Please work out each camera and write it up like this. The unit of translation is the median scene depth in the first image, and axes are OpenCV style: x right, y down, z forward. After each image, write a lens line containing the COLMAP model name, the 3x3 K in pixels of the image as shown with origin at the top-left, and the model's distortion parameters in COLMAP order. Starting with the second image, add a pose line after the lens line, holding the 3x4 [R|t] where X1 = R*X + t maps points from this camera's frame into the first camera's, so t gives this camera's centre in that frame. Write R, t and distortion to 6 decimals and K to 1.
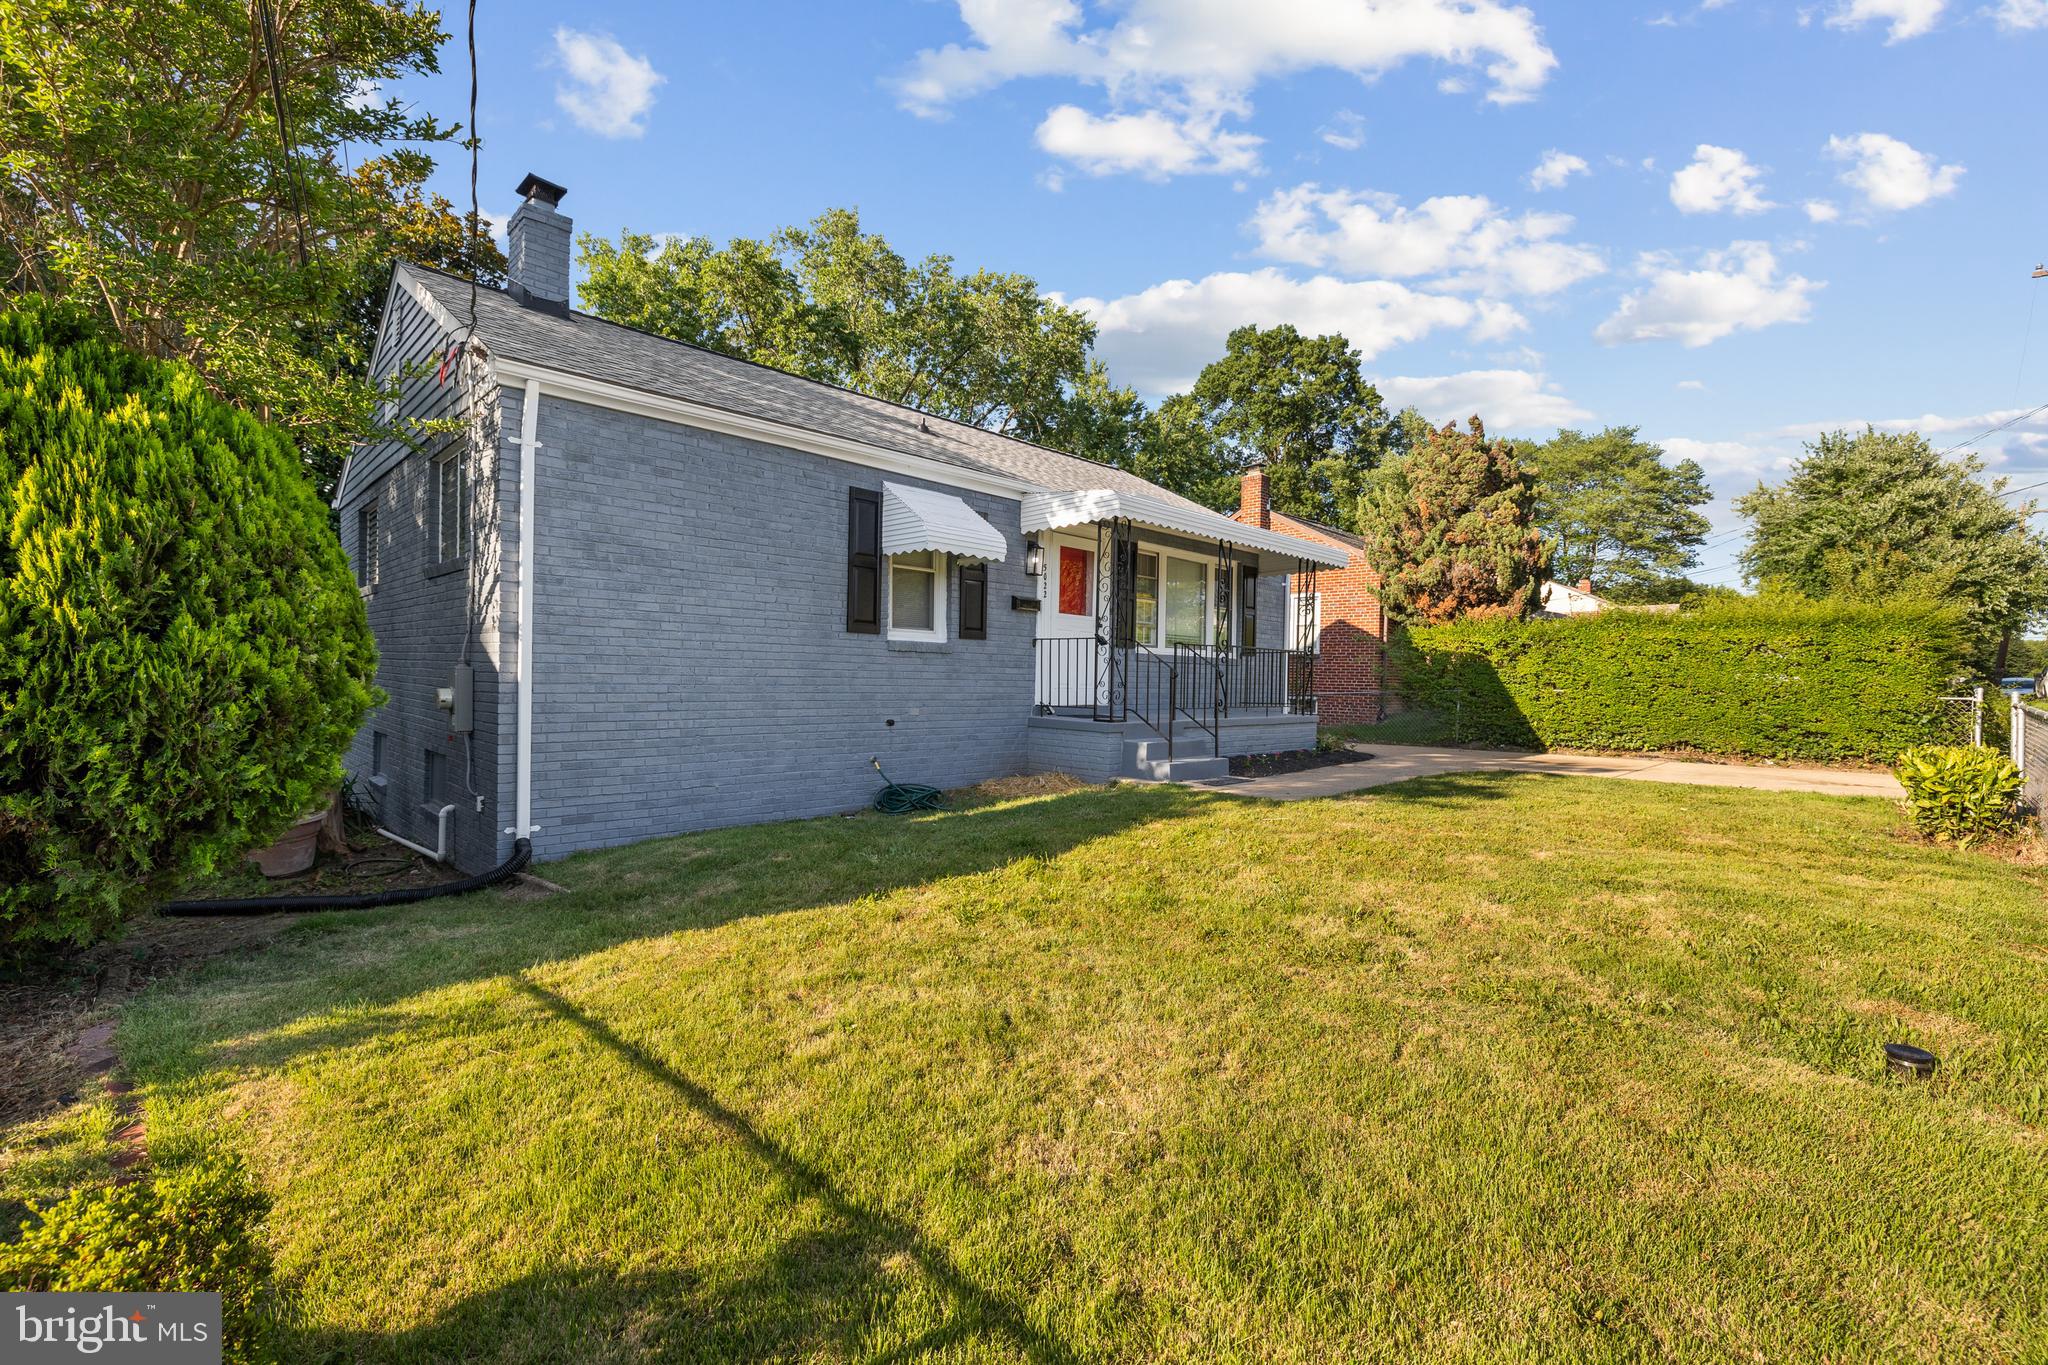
lens RADIAL K [[868.7, 0, 1016.1], [0, 868.7, 689.1], [0, 0, 1]] dist [0.001307, -0.000298]
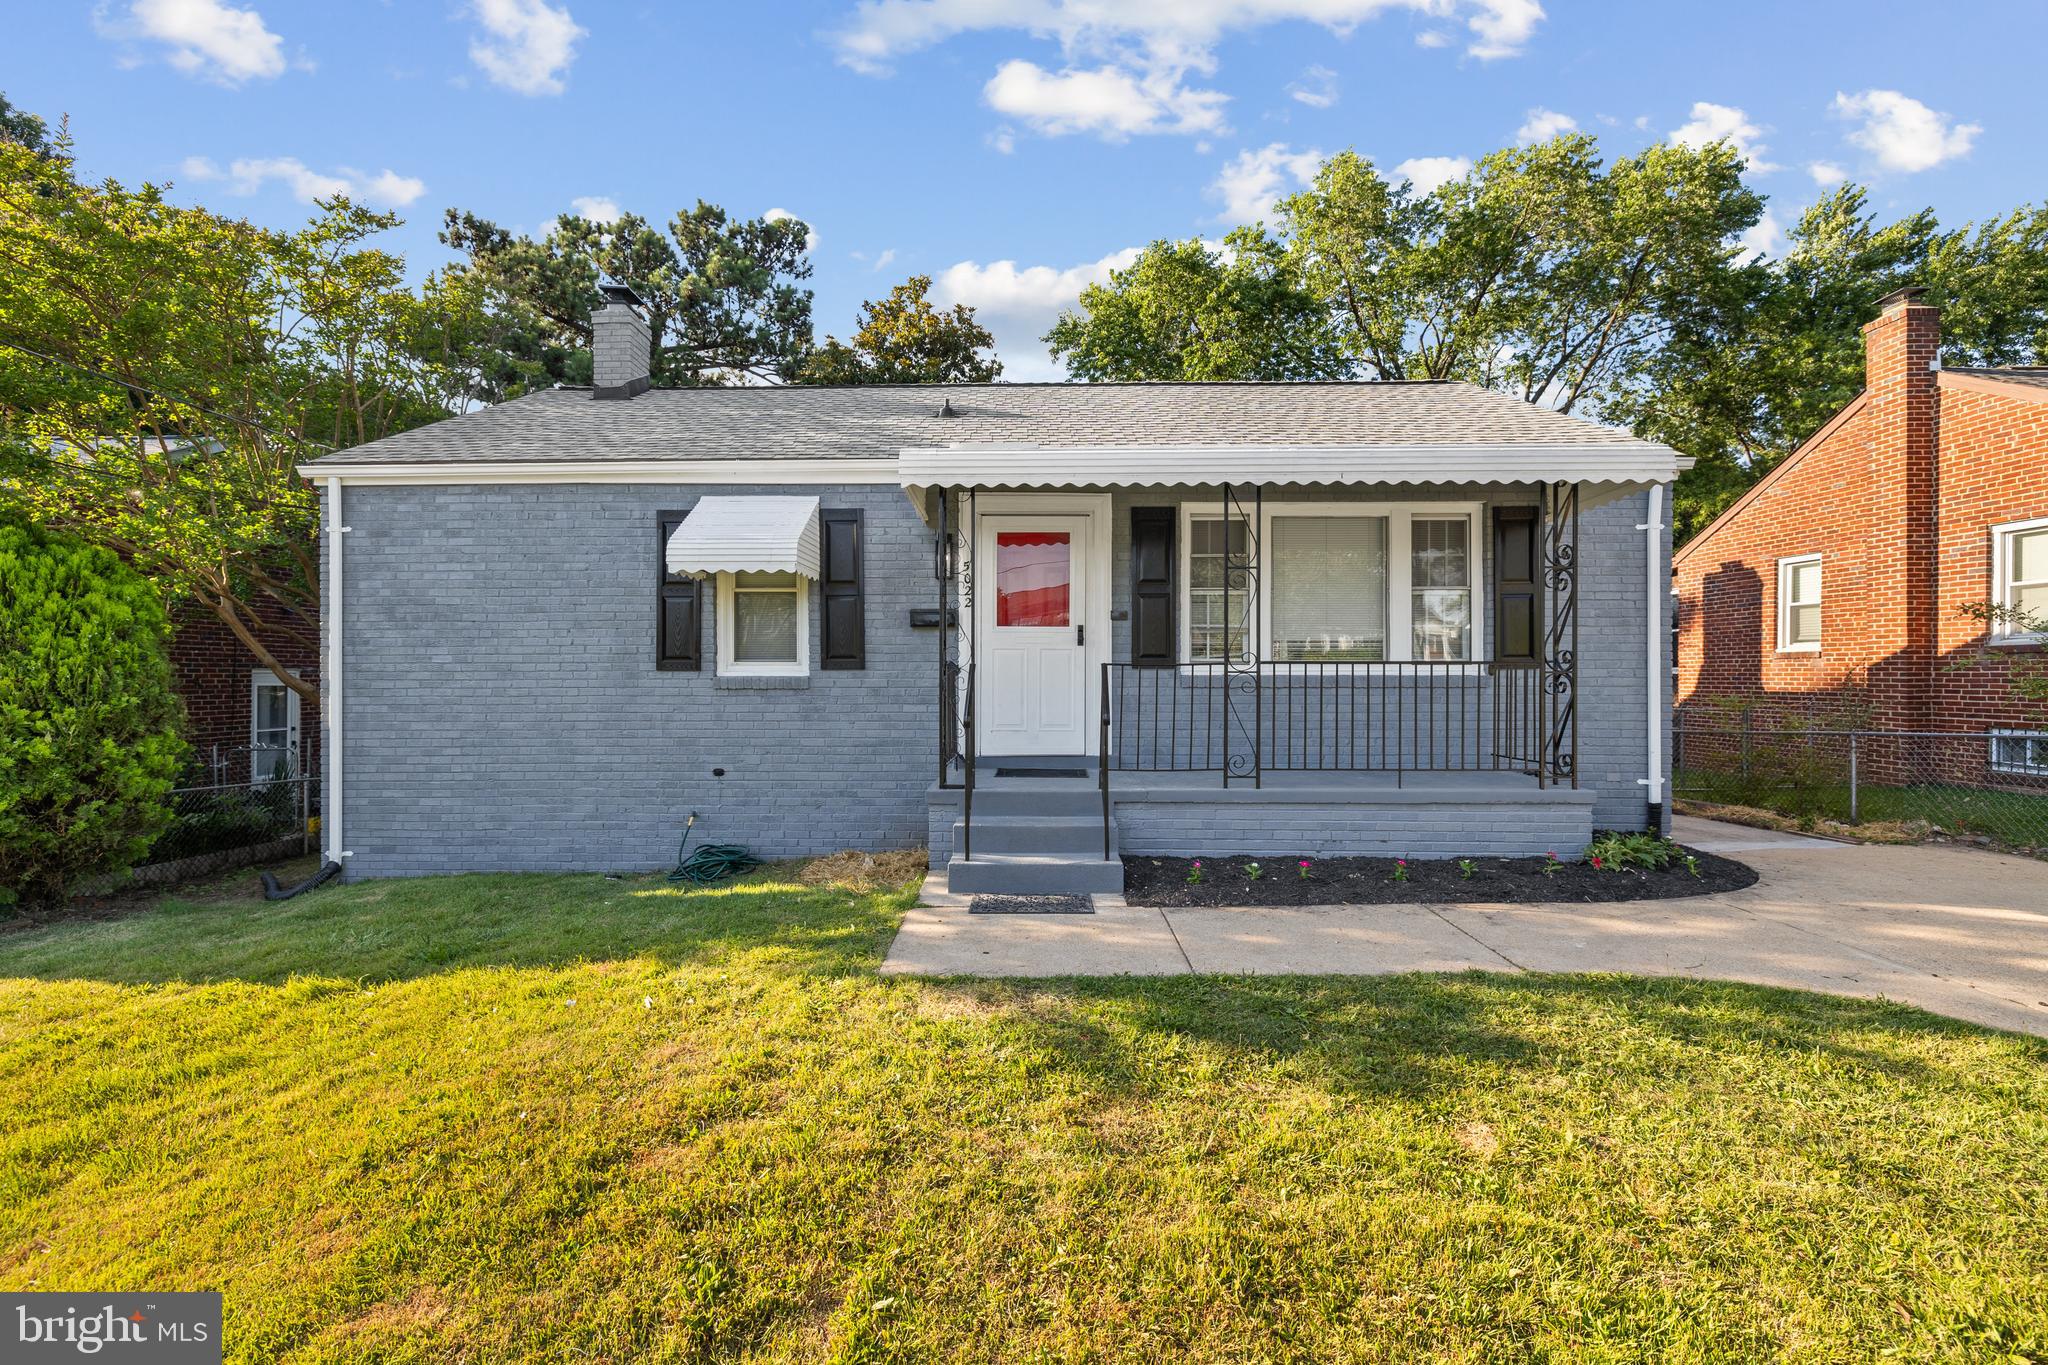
lens RADIAL K [[861.4, 0, 1019.7], [0, 861.4, 674.3], [0, 0, 1]] dist [0.001004, -0.000296]
pose [[0.703656, -0.016932, -0.710339, 0.695632], [0.005934, 0.999821, -0.017954, -0.042740], [0.710516, 0.008418, 0.703631, 0.620293]]
